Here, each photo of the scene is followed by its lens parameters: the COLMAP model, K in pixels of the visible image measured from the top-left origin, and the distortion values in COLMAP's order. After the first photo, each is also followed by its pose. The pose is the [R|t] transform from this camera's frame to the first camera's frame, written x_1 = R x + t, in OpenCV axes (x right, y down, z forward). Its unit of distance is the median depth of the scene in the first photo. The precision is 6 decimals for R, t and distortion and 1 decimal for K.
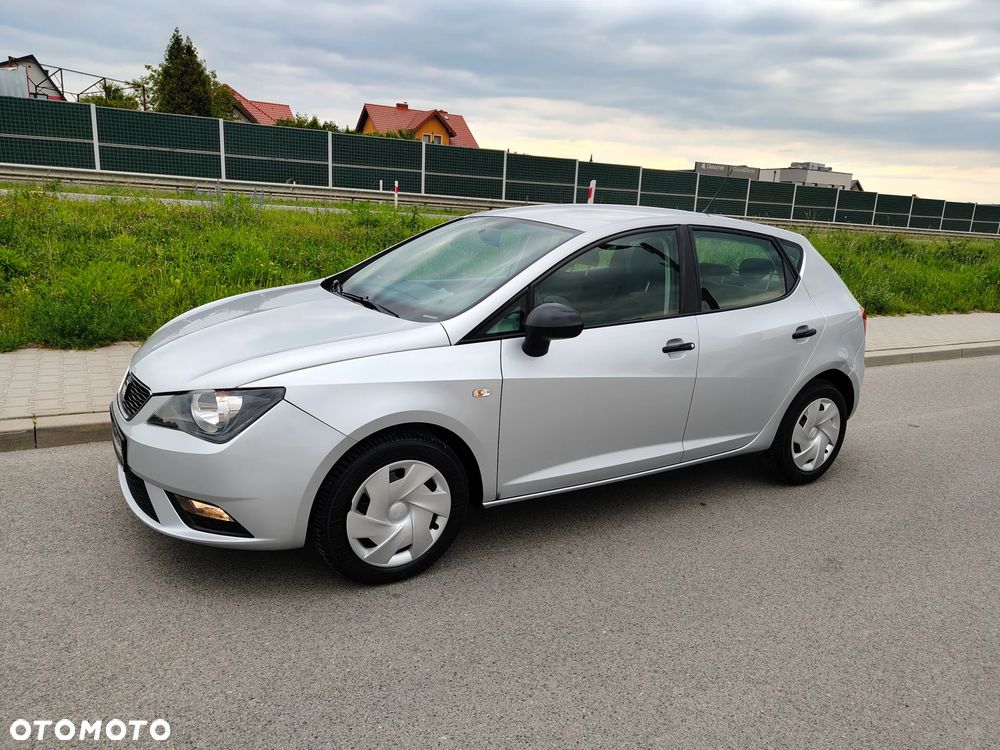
lens RADIAL K [[715.2, 0, 500.3], [0, 715.2, 376.6], [0, 0, 1]] dist [0.019828, -0.009040]
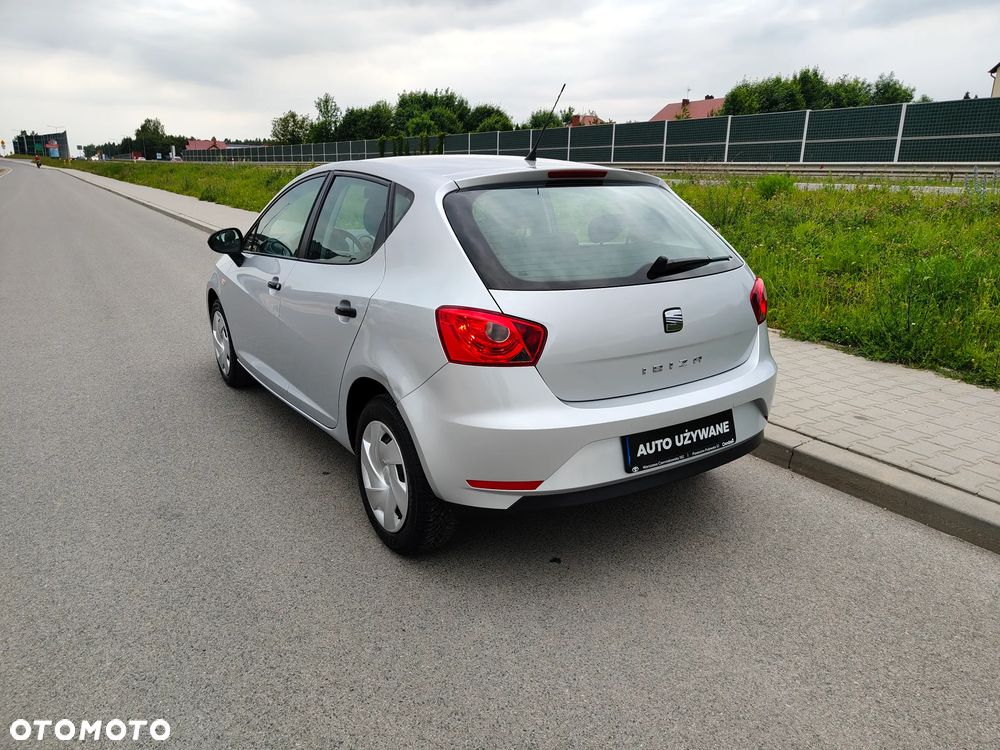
lens RADIAL K [[715.2, 0, 497.5], [0, 715.2, 371.3], [0, 0, 1]] dist [0.019828, -0.009040]
pose [[0.022825, 0.213484, -0.976680, 0.373506], [-0.241596, 0.949157, 0.201822, -0.060588], [0.970108, 0.231356, 0.073242, 0.356925]]
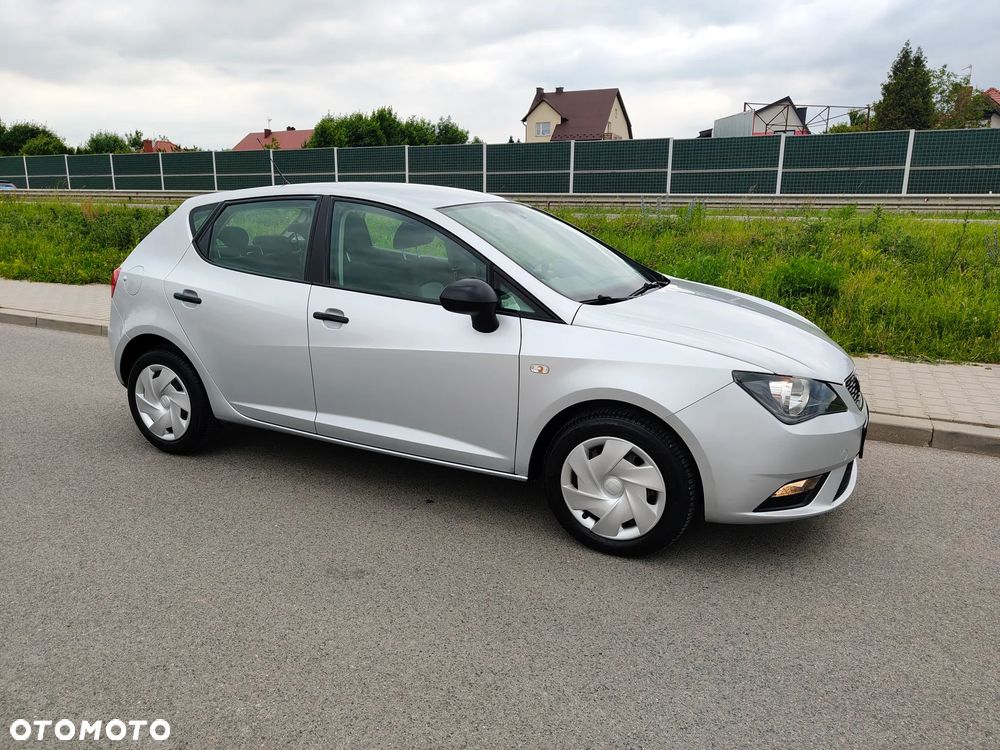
lens RADIAL K [[715.2, 0, 492.1], [0, 715.2, 378.9], [0, 0, 1]] dist [0.019828, -0.009040]
pose [[0.545504, 0.145298, -0.825418, 0.336511], [-0.170480, 0.983505, 0.060458, -0.014125], [0.820586, 0.107737, 0.561276, 0.170733]]
